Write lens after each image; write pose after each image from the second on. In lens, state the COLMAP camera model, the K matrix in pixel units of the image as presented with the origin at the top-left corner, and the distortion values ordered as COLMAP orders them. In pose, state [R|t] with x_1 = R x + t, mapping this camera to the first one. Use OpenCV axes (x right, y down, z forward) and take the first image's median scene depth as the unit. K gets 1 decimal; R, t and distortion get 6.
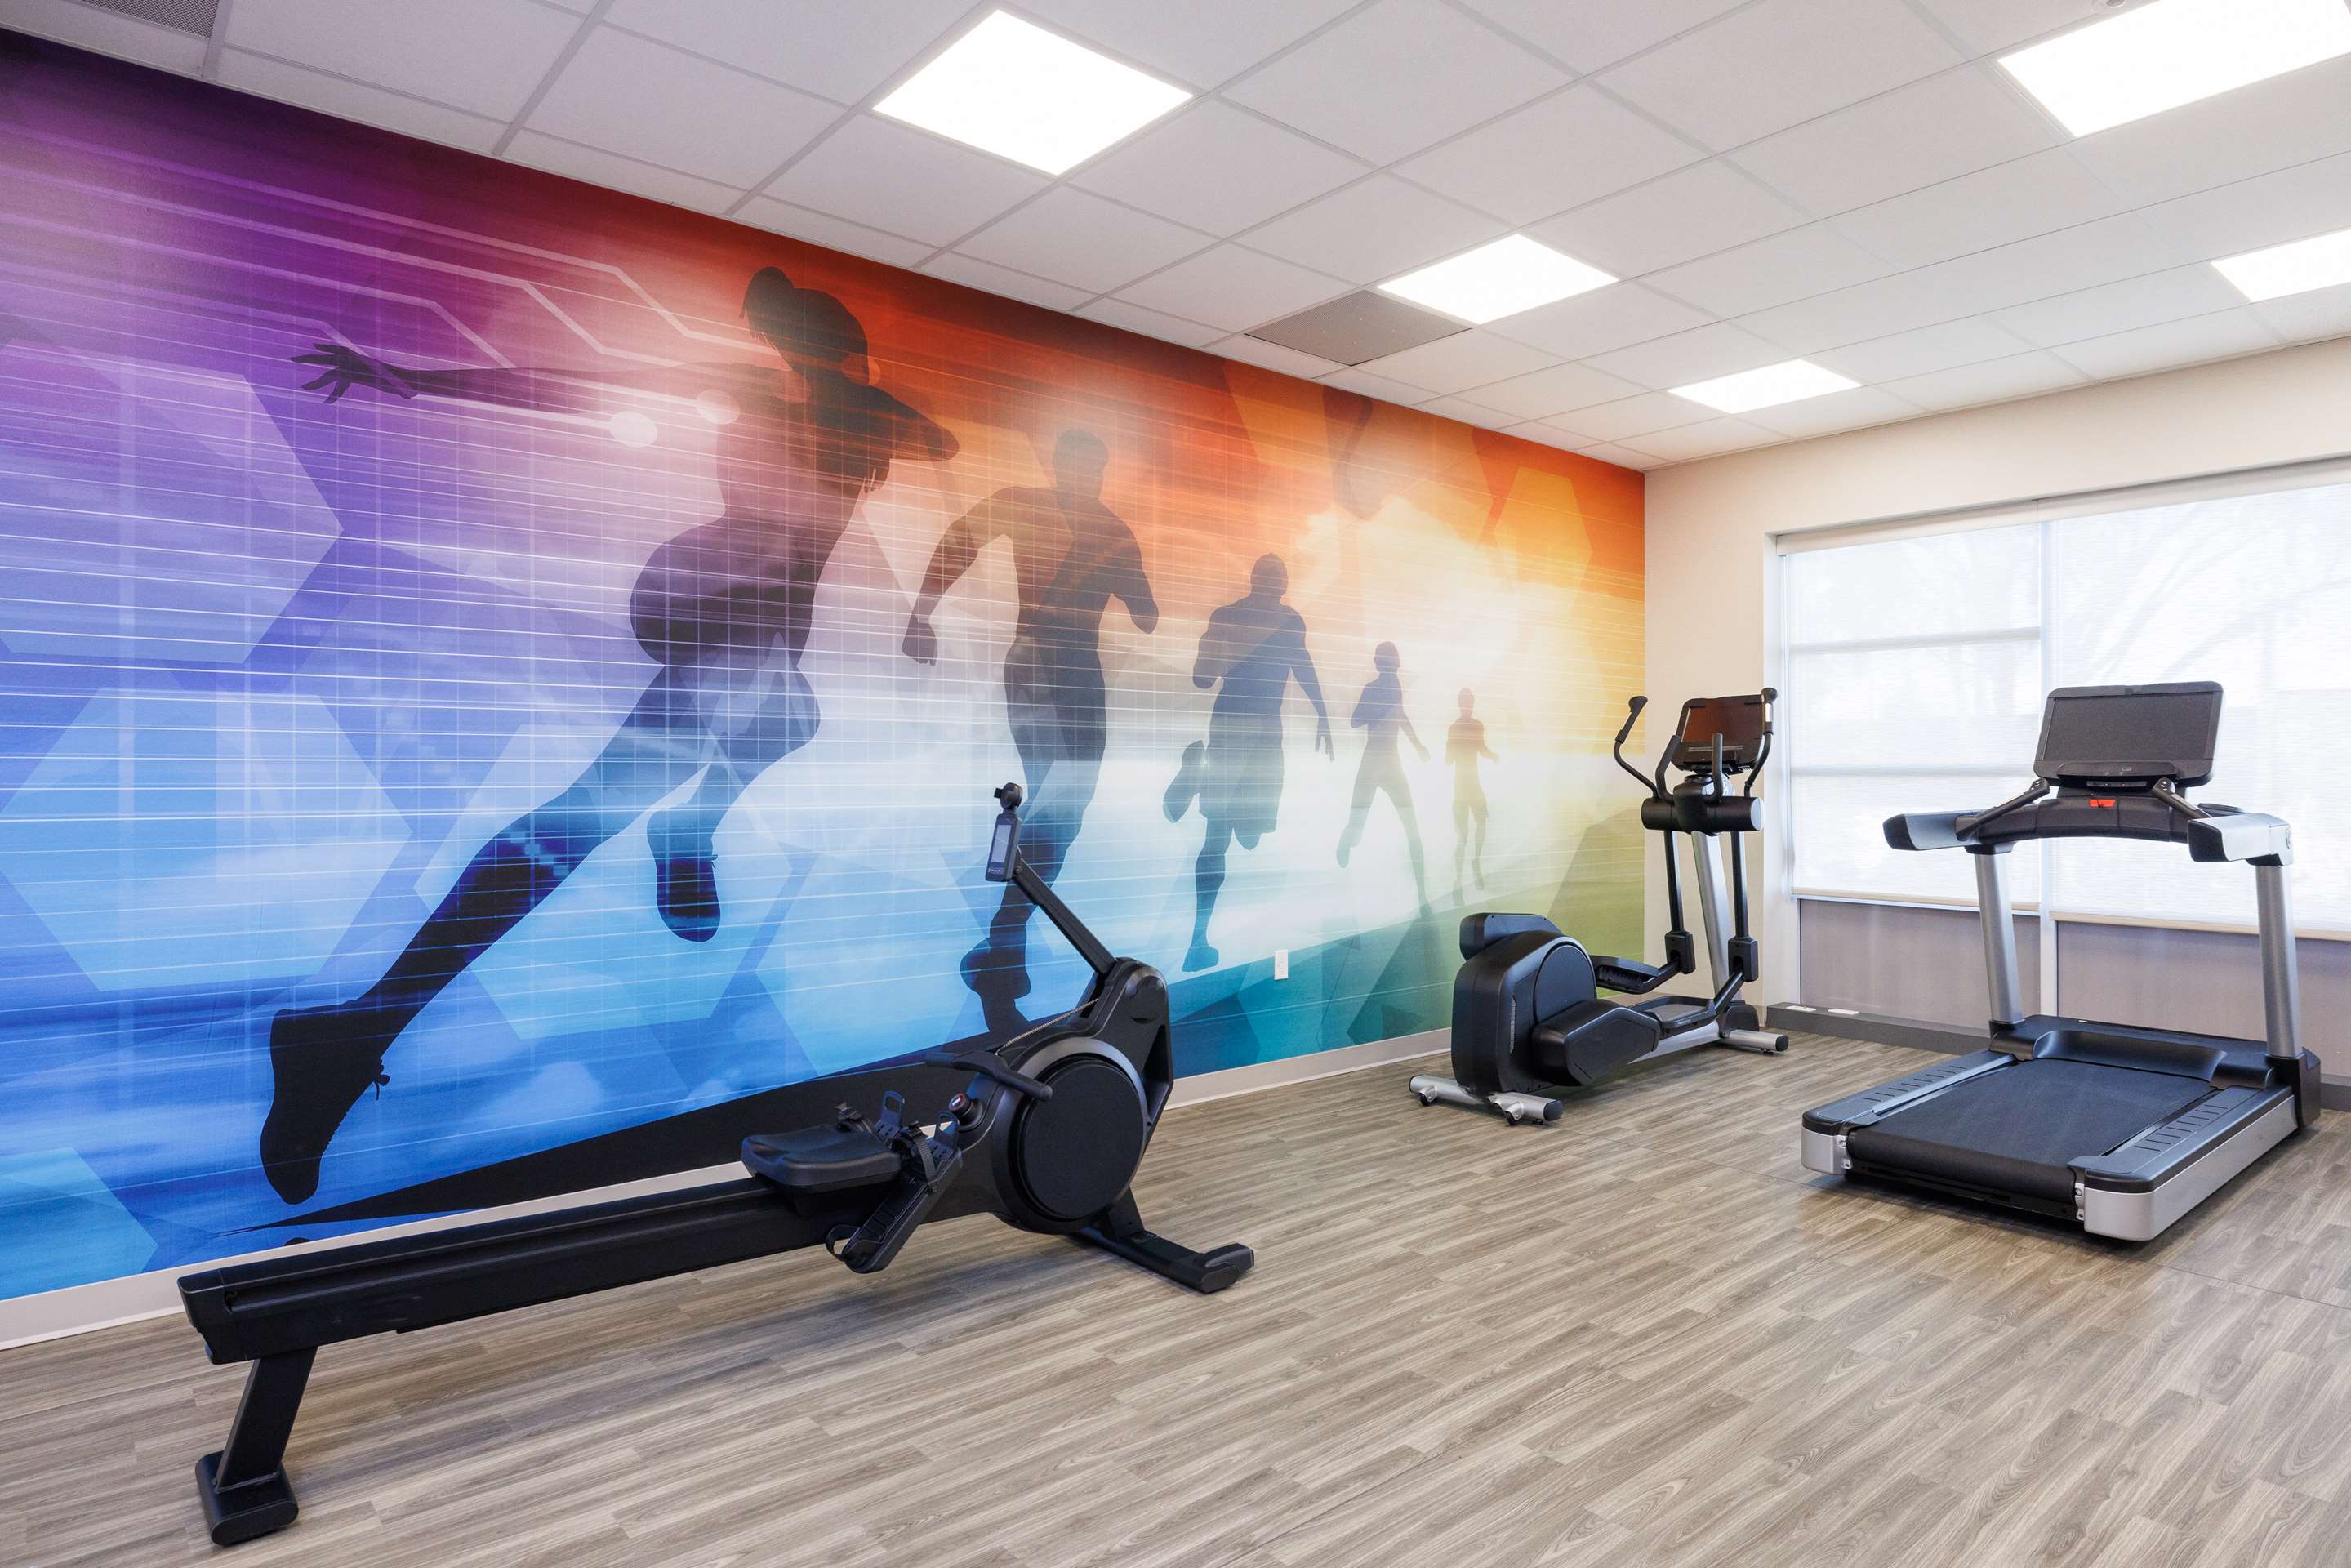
lens RADIAL K [[1331.0, 0, 1166.8], [0, 1331.0, 780.5], [0, 0, 1]] dist [0.000490, 0.002678]
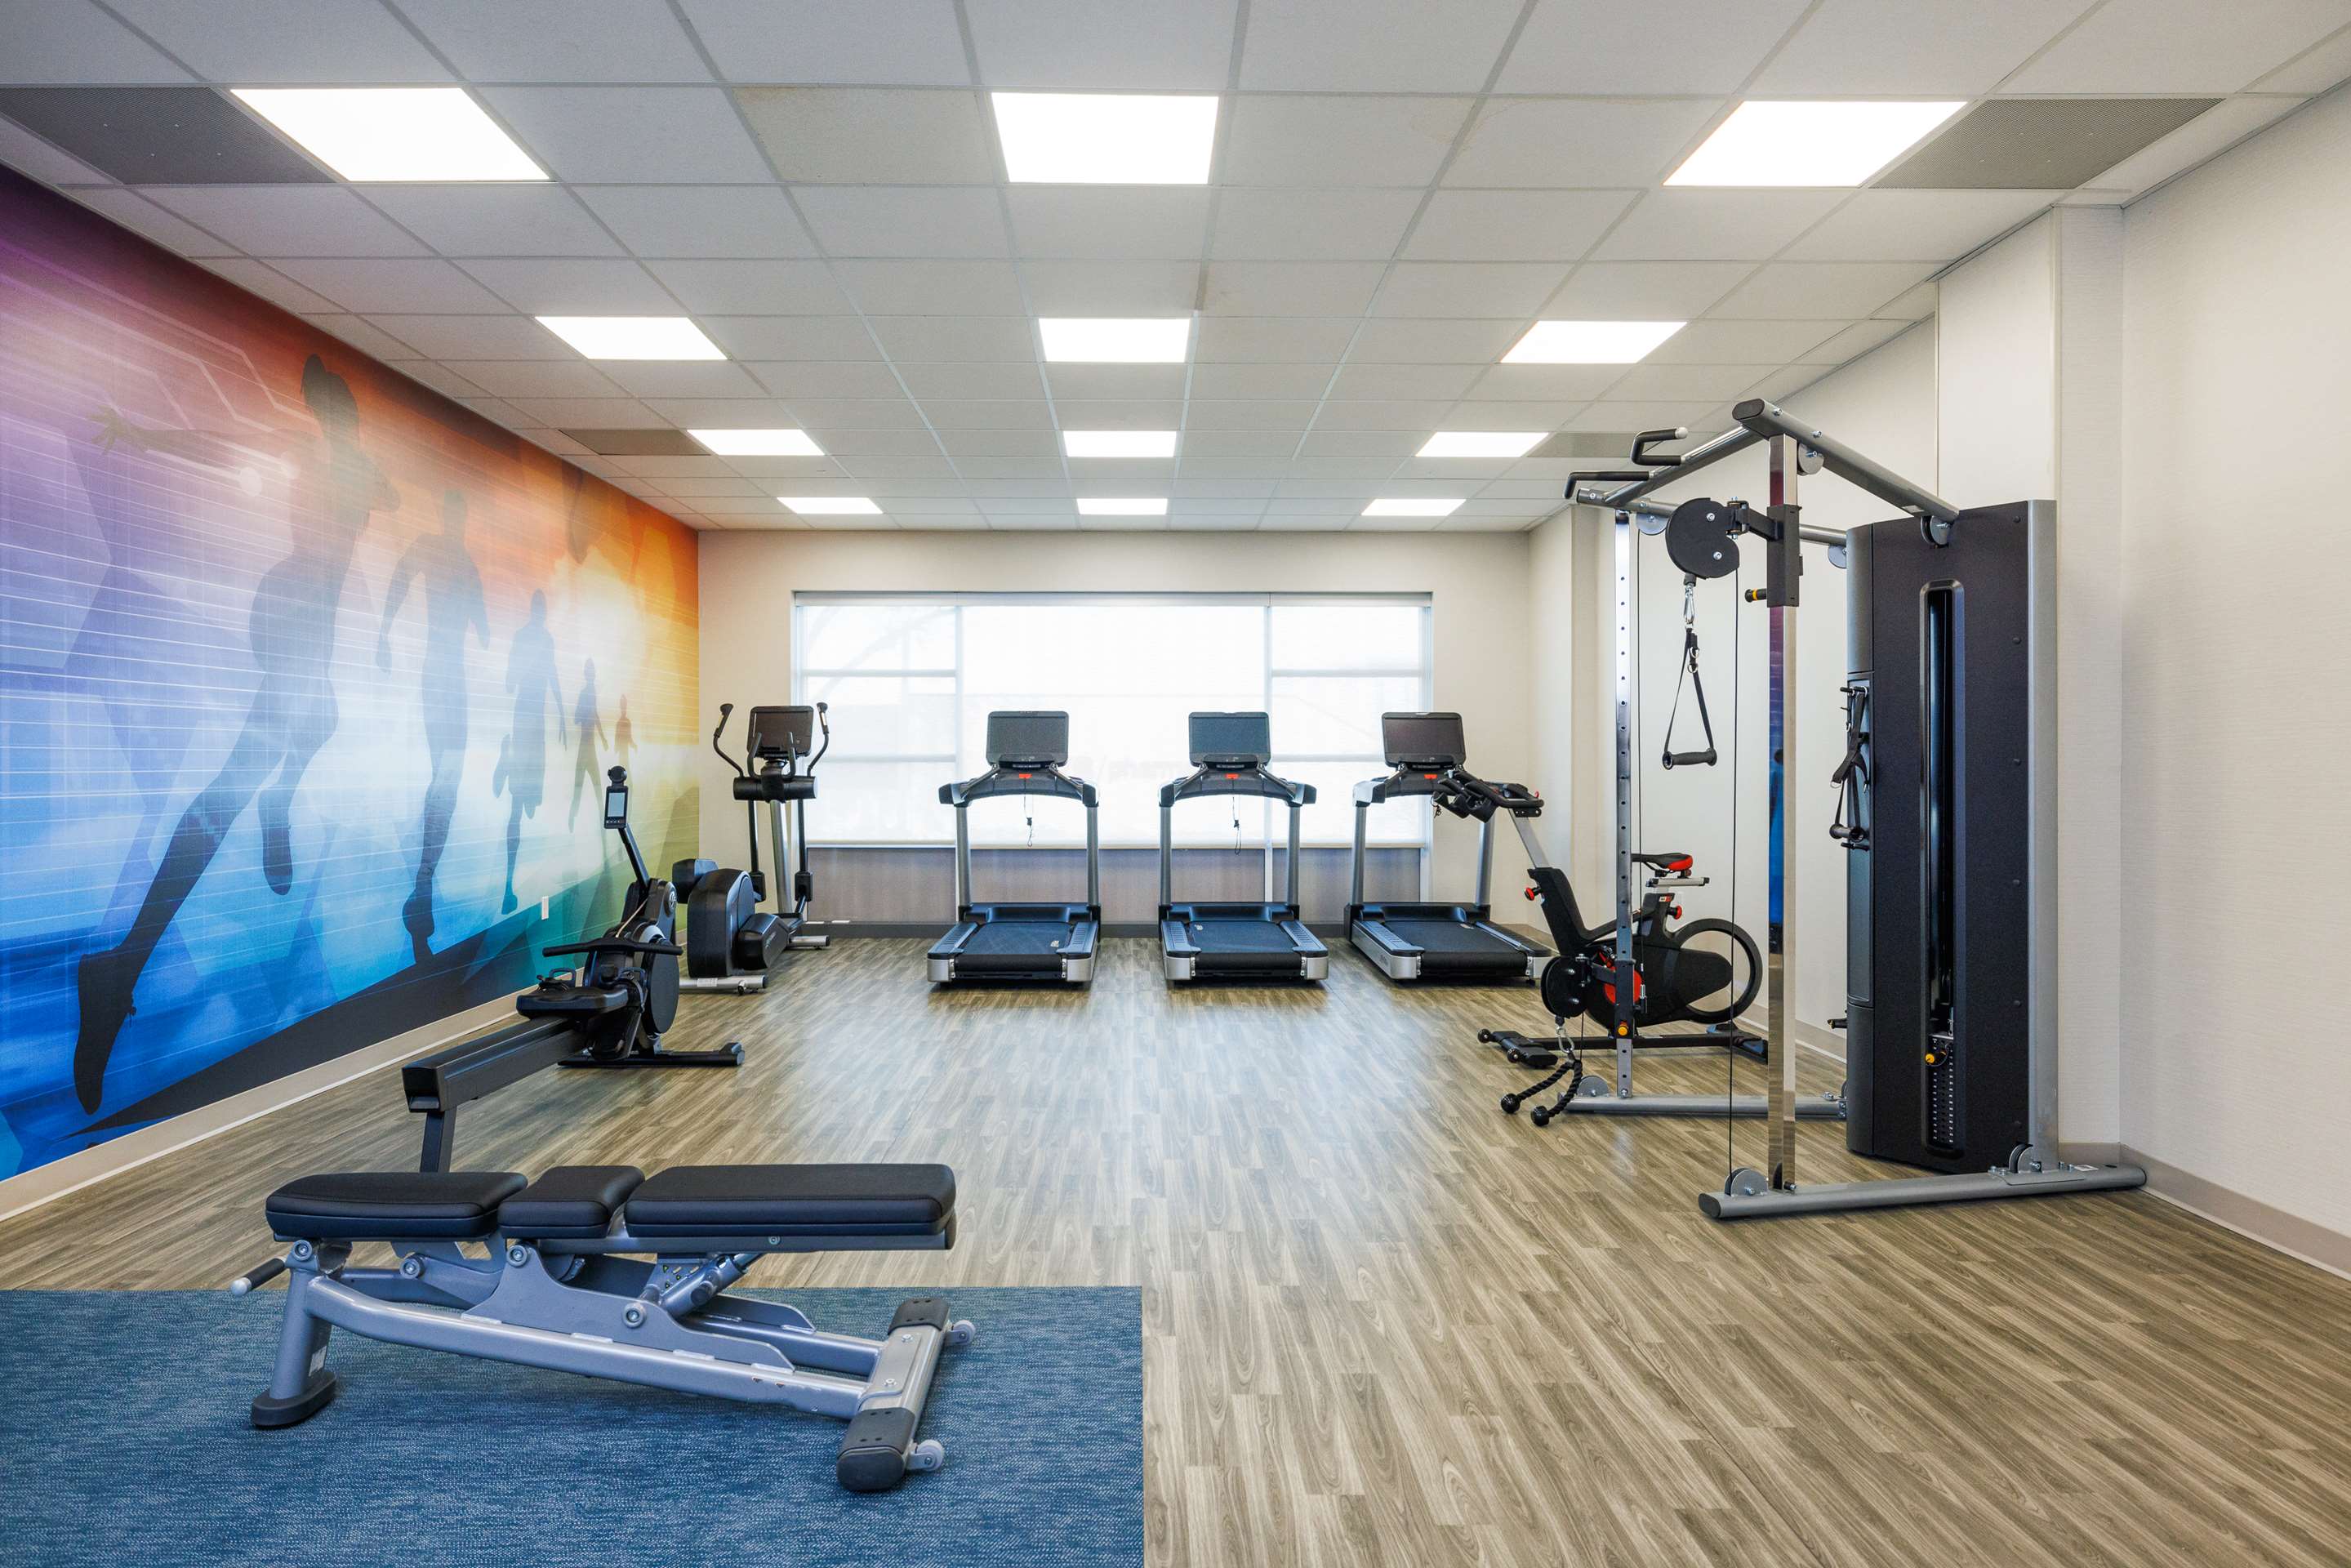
lens RADIAL K [[1485.4, 0, 1162.0], [0, 1485.4, 771.2], [0, 0, 1]] dist [-0.003632, 0.002187]
pose [[0.626084, -0.005079, 0.779739, -0.916155], [0.002532, 0.999987, 0.004481, 0.001257], [-0.779751, -0.000831, 0.626089, -0.506956]]
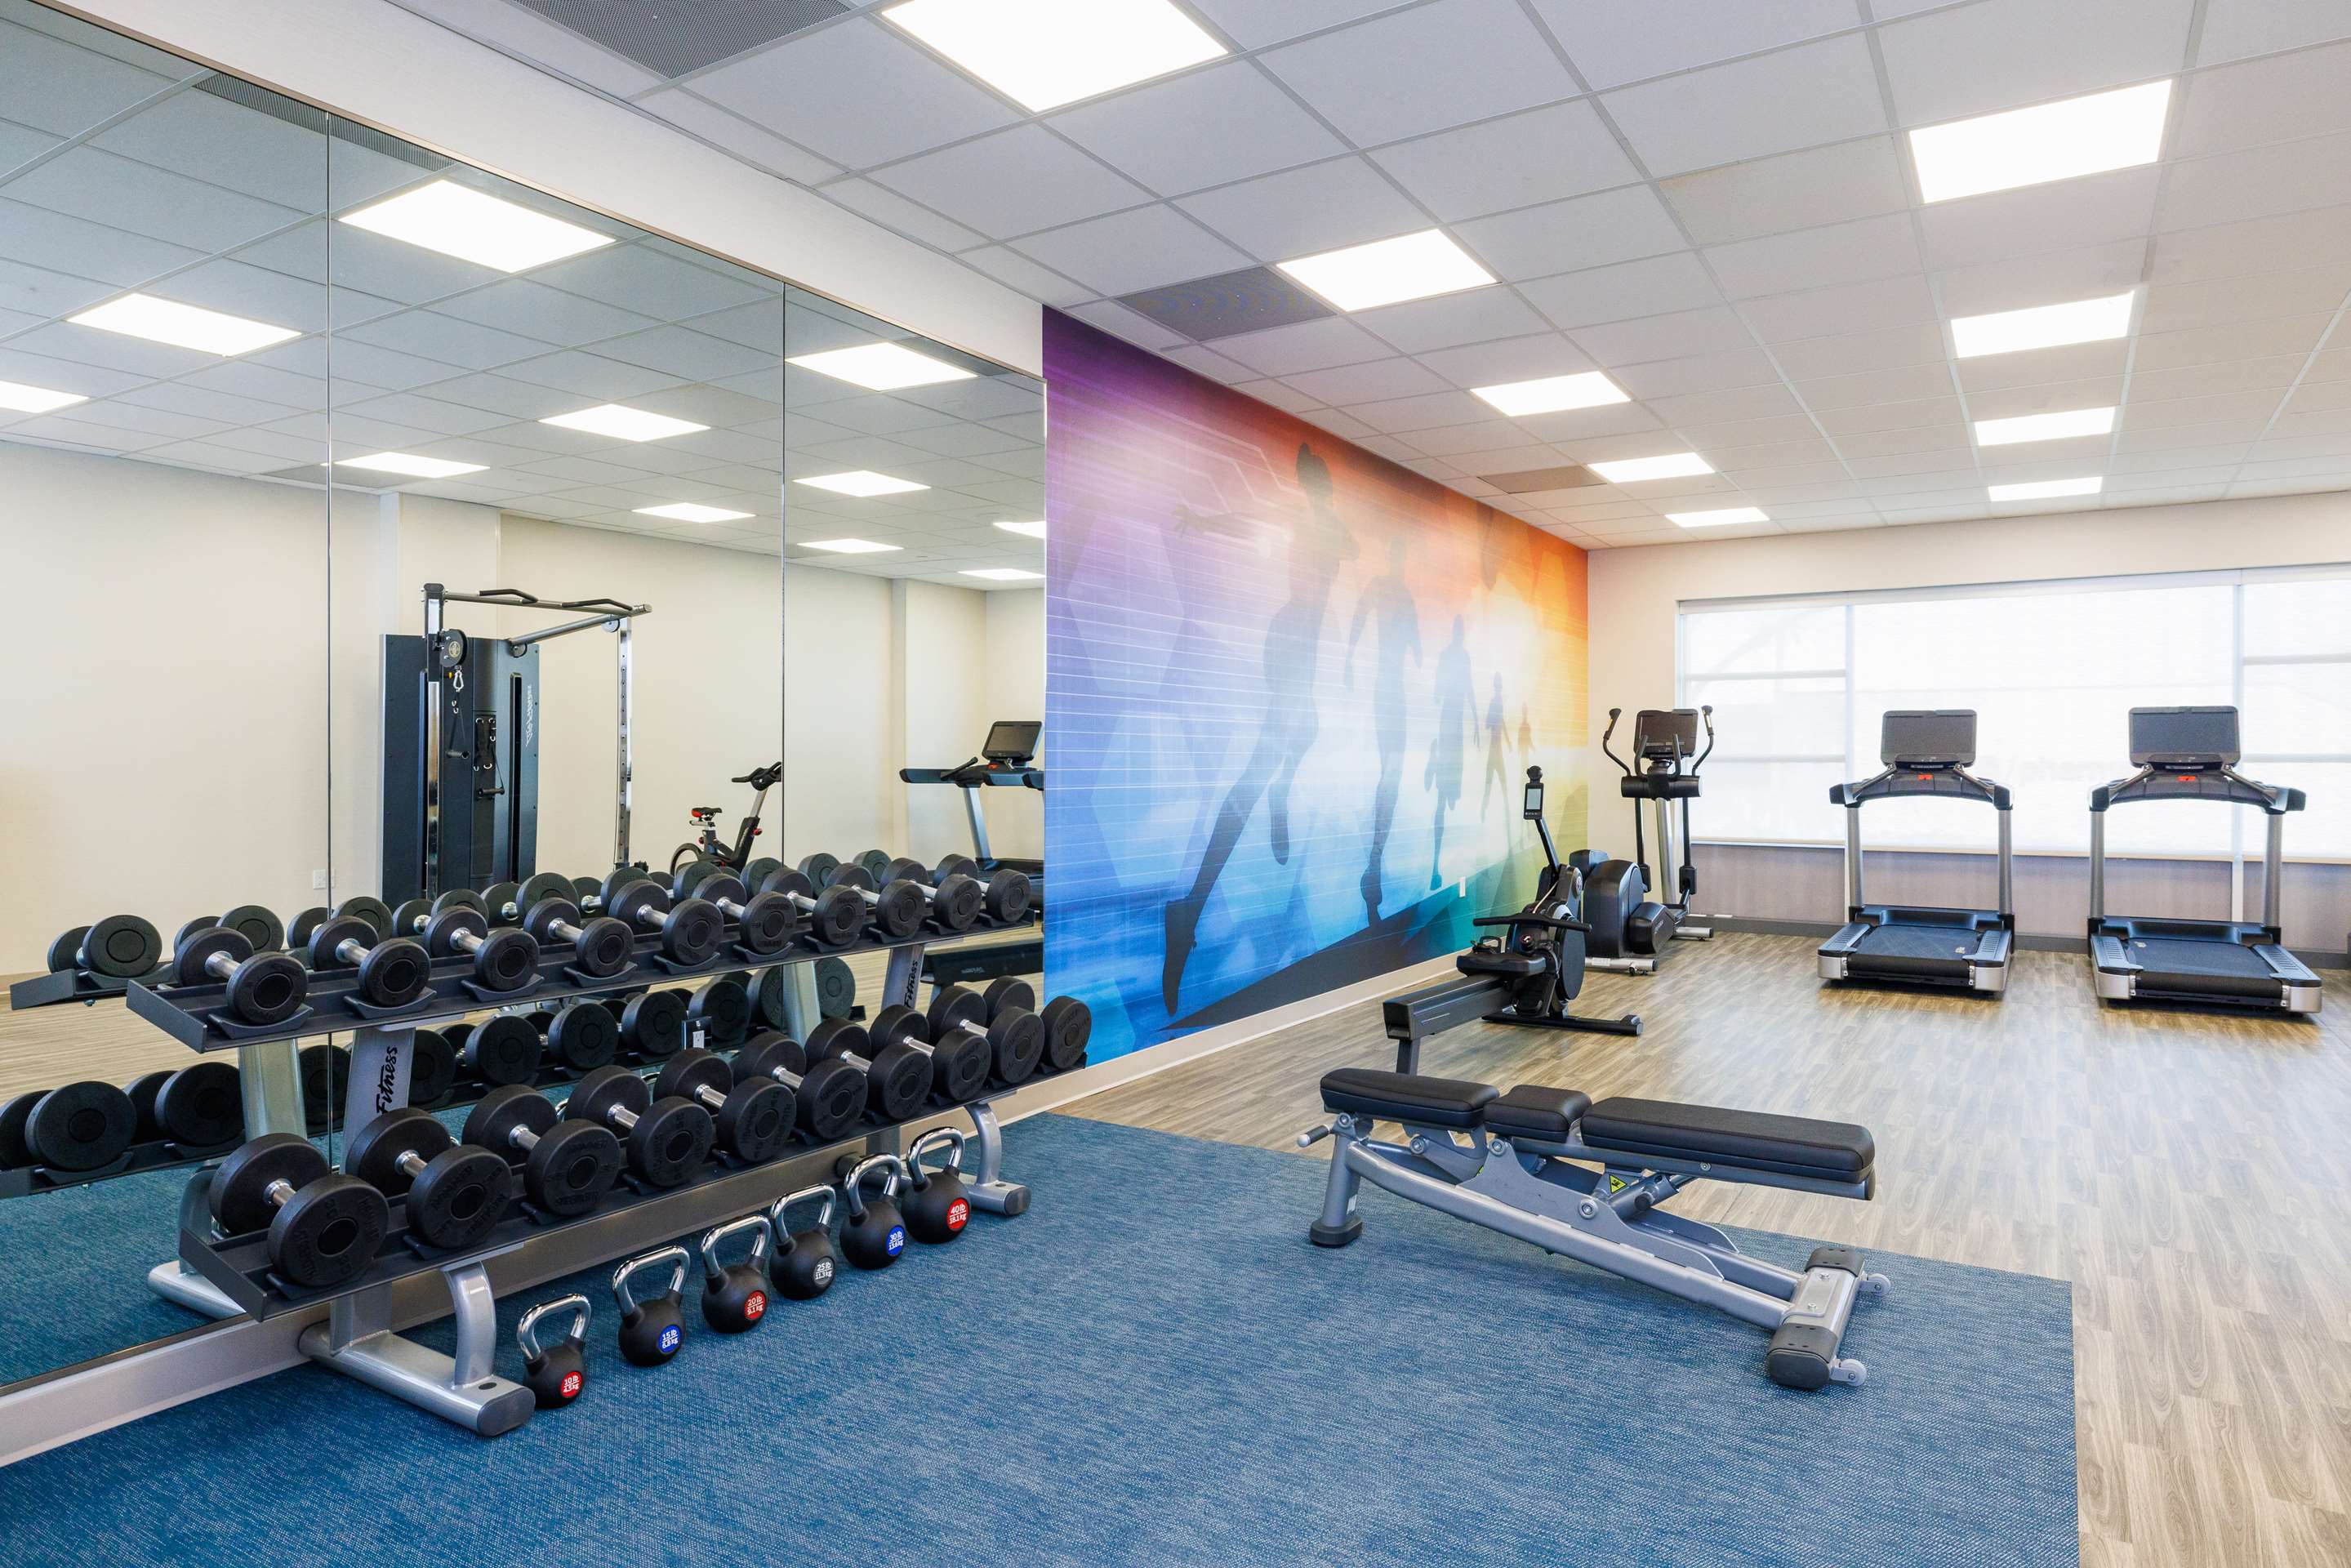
lens RADIAL K [[1425.7, 0, 1165.7], [0, 1425.7, 772.5], [0, 0, 1]] dist [0.000297, 0.001204]
pose [[0.949458, -0.001954, 0.313889, -1.024652], [0.000489, 0.999989, 0.004745, 0.001207], [-0.313895, -0.004351, 0.949448, -0.588749]]
